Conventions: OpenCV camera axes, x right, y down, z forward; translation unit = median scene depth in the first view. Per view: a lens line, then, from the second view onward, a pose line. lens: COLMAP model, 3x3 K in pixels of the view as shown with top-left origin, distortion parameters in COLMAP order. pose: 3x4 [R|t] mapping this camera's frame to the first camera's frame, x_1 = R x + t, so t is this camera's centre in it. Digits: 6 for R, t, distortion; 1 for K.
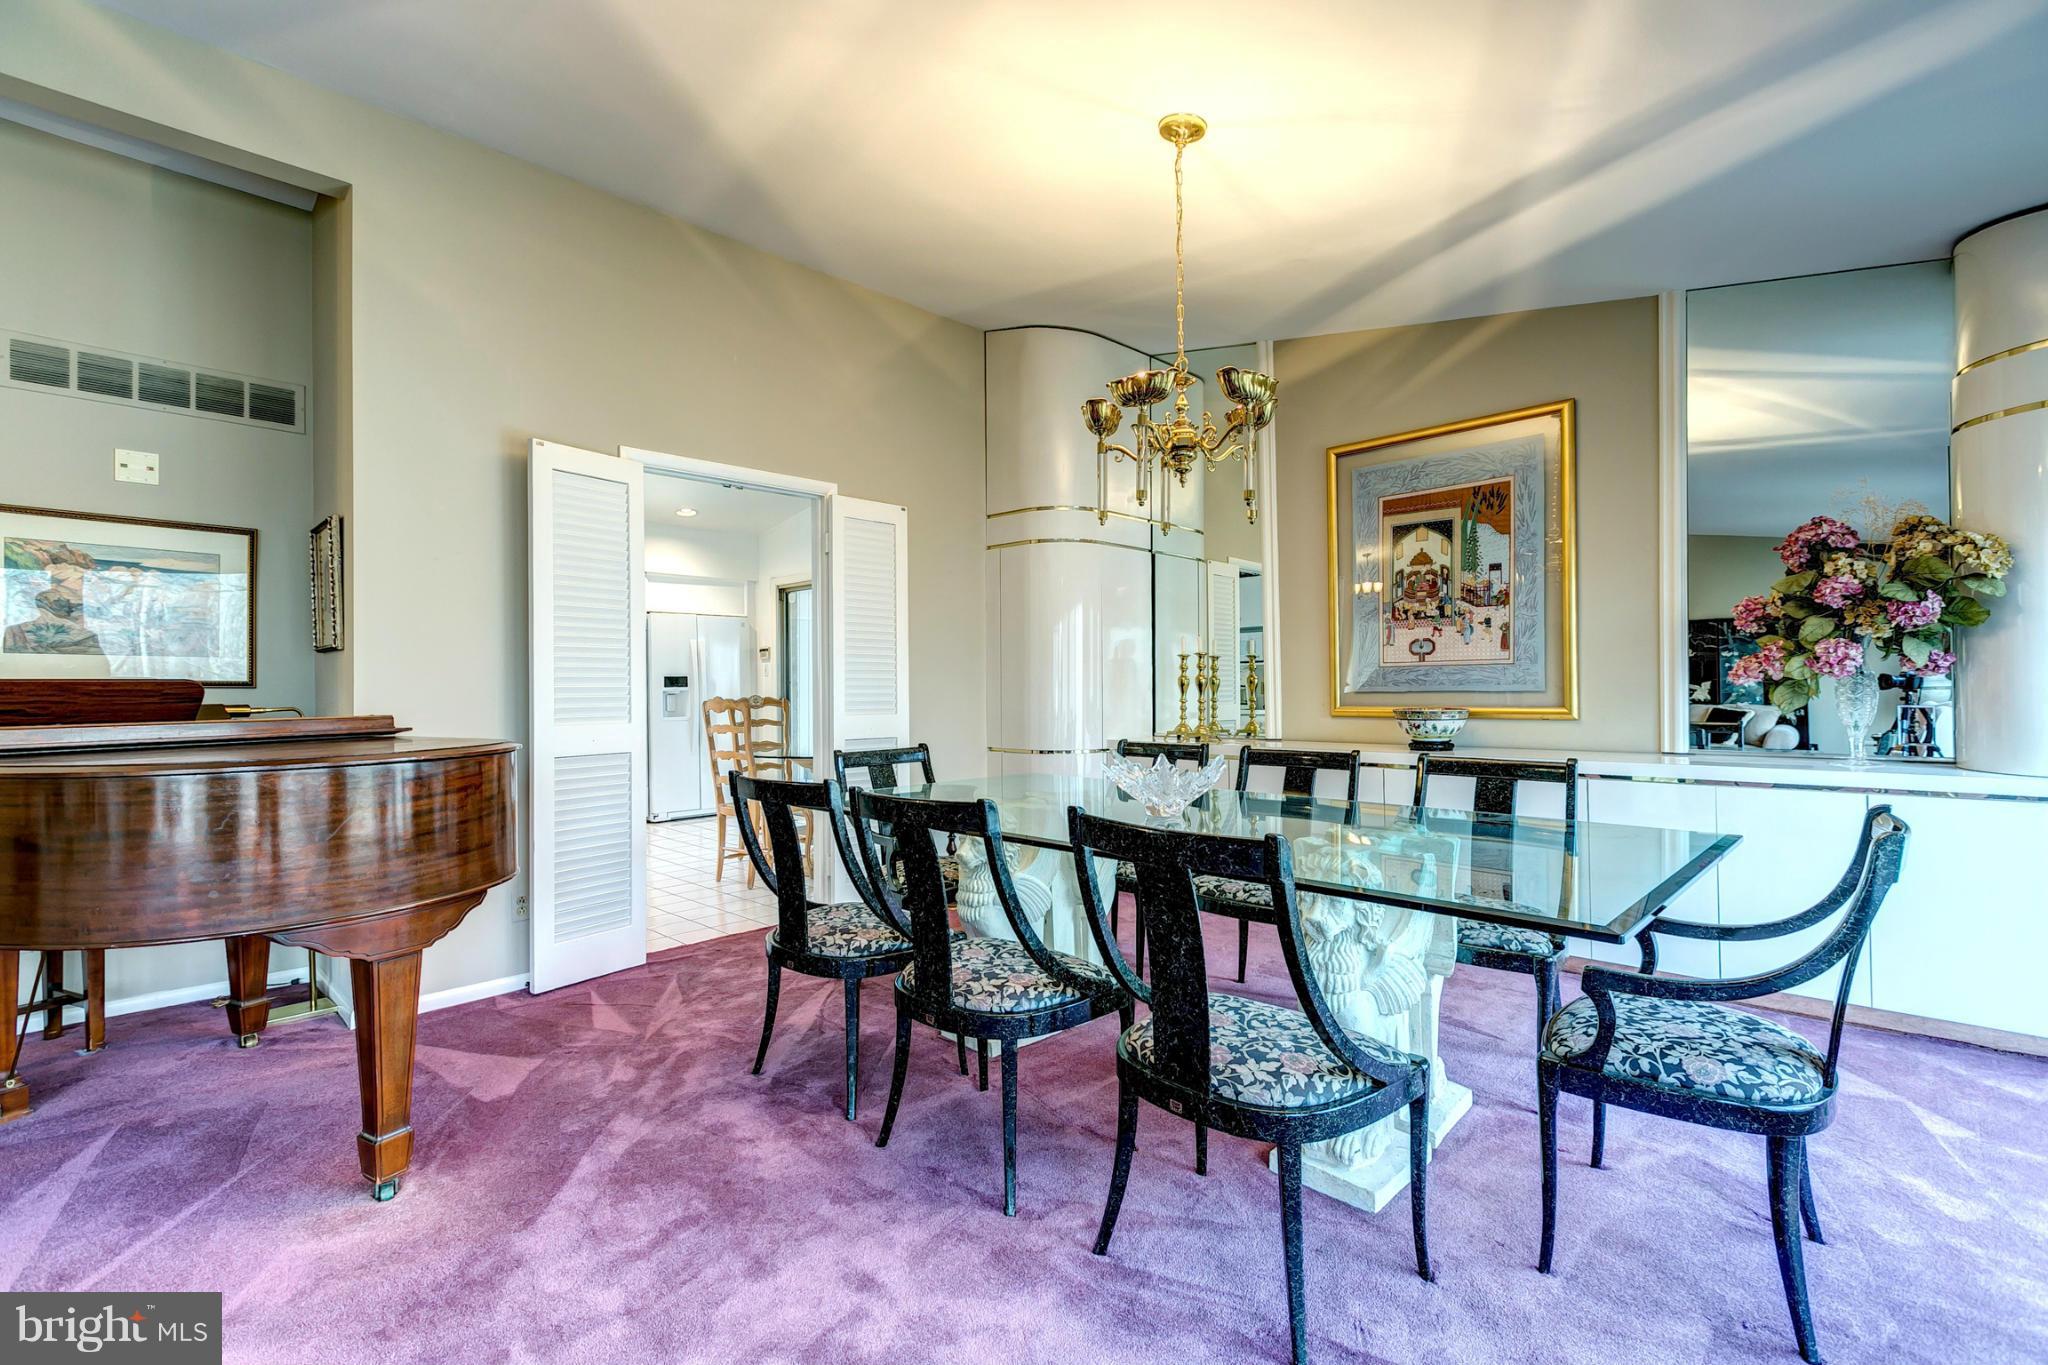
lens RADIAL K [[920.6, 0, 1019.5], [0, 920.6, 678.8], [0, 0, 1]] dist [0.000273, -0.001220]
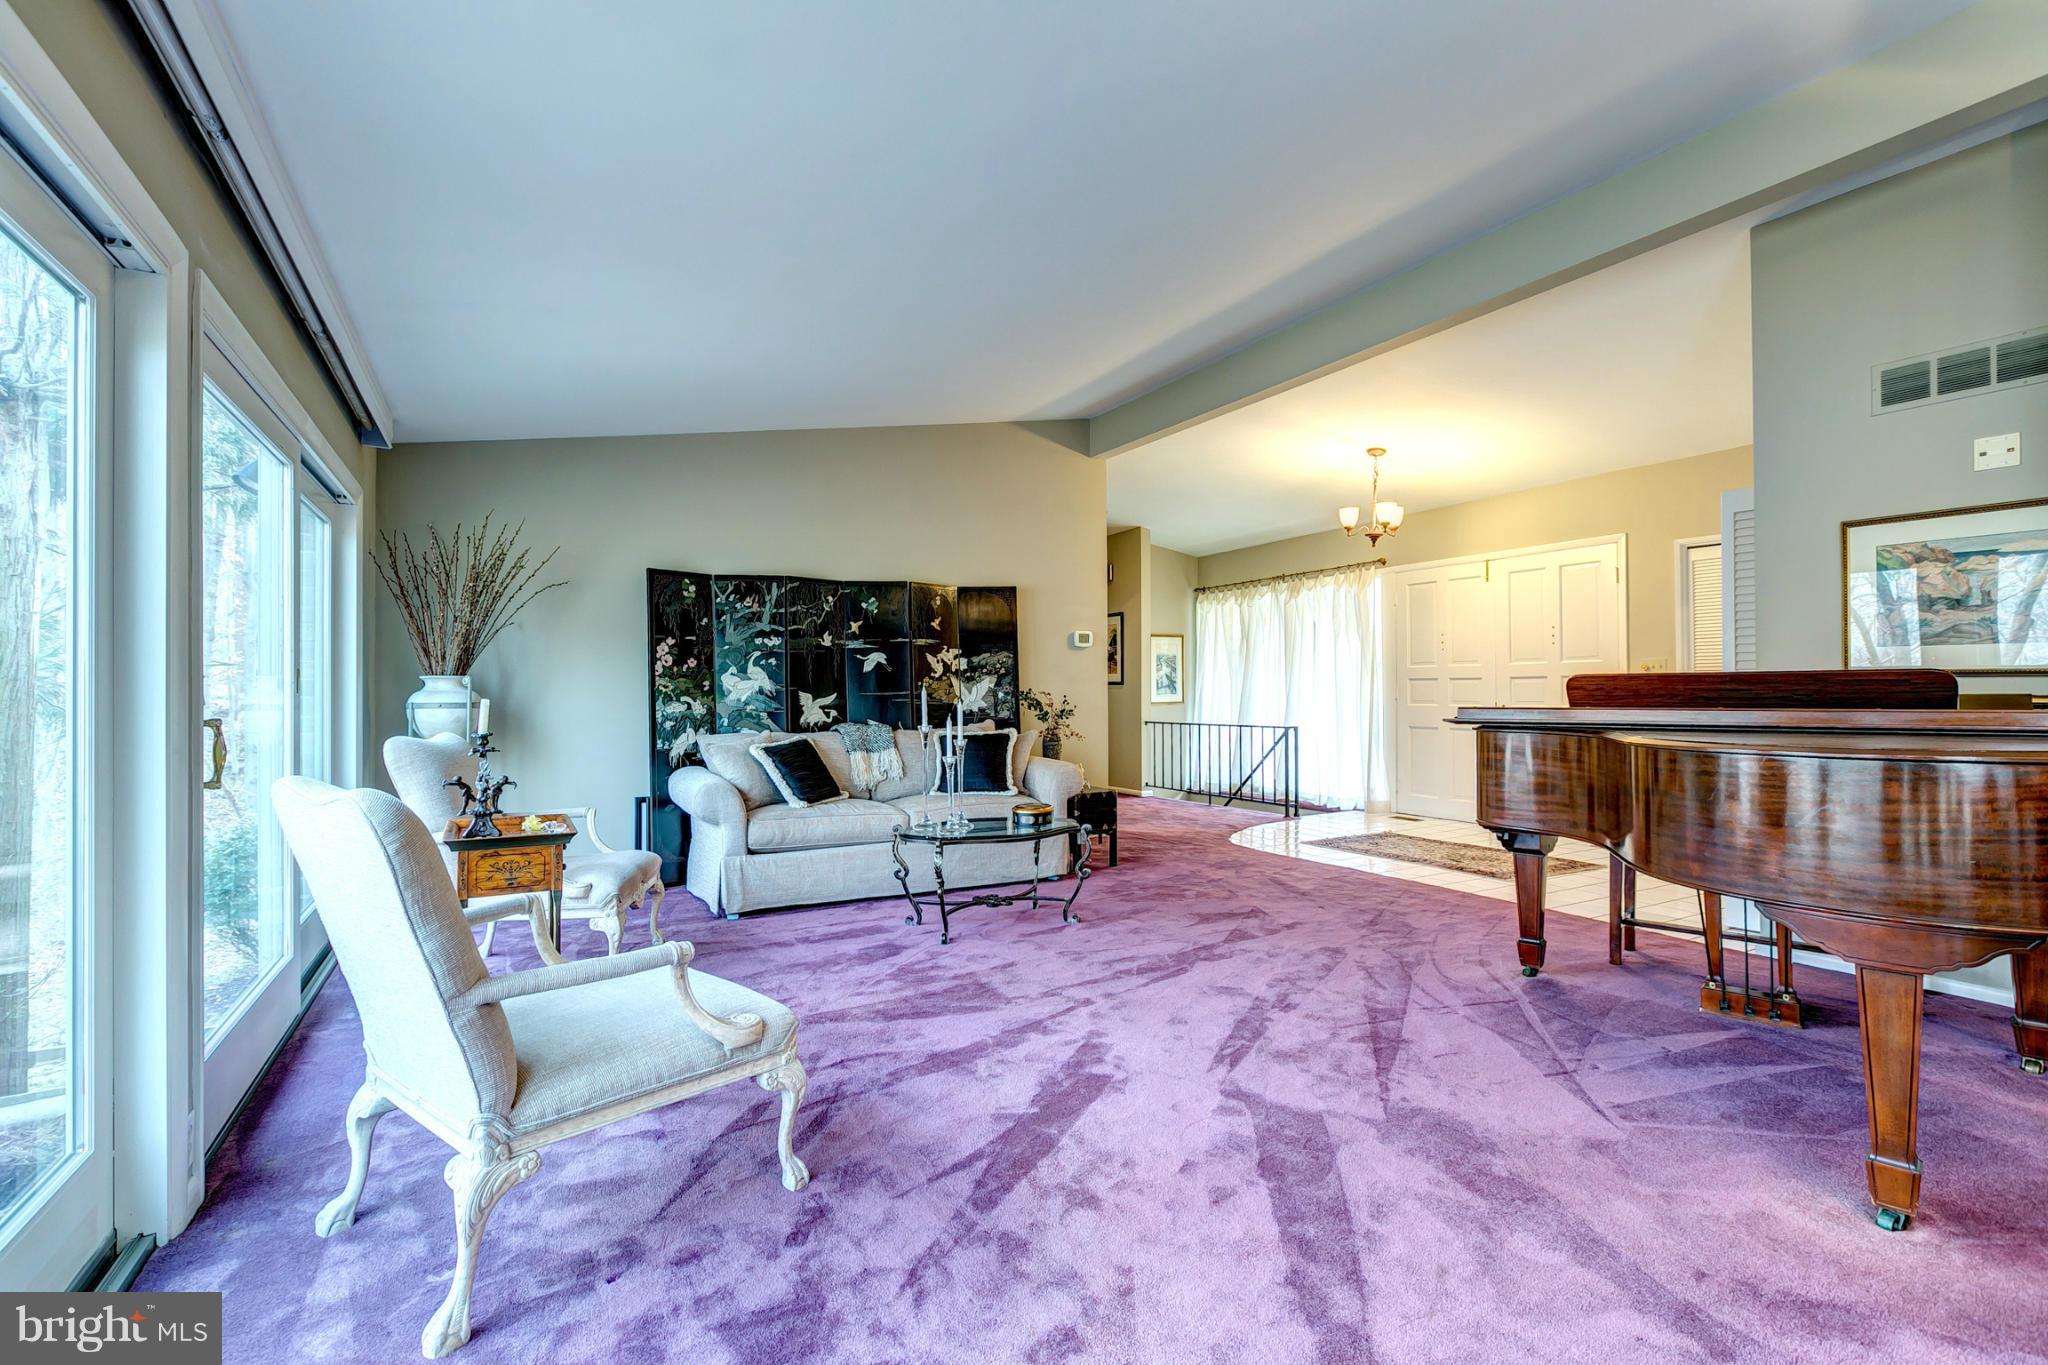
lens RADIAL K [[920.6, 0, 1018.1], [0, 920.6, 687.2], [0, 0, 1]] dist [0.000273, -0.001220]
pose [[-0.290014, 0.006328, -0.957002, 0.298067], [0.020574, 0.999788, 0.000377, -0.000233], [0.956801, -0.019580, -0.290083, 0.288094]]
